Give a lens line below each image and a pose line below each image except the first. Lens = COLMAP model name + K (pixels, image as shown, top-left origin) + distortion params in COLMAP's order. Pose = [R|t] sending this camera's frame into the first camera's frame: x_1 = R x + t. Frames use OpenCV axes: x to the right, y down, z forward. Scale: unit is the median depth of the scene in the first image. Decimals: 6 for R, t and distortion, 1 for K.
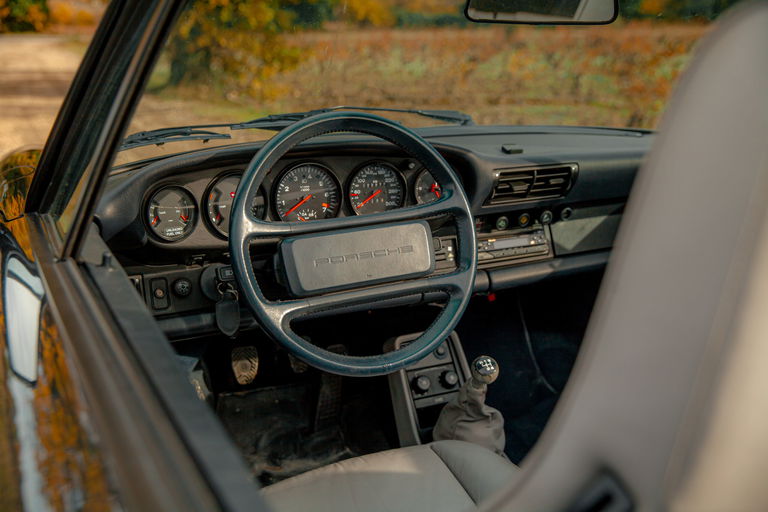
lens RADIAL K [[833.8, 0, 383.3], [0, 833.8, 256.3], [0, 0, 1]] dist [0.014771, 0.000000]
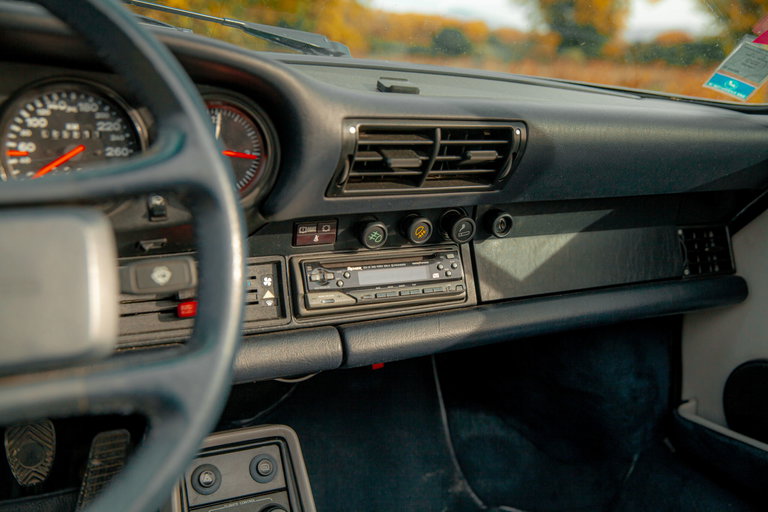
lens RADIAL K [[778.4, 0, 384.5], [0, 778.4, 255.3], [0, 0, 1]] dist [0.021560, 0.000000]
pose [[0.998329, 0.045375, 0.035773, 0.132258], [-0.044675, 0.998799, -0.020135, -0.018478], [-0.036644, 0.018503, 0.999157, 0.527797]]
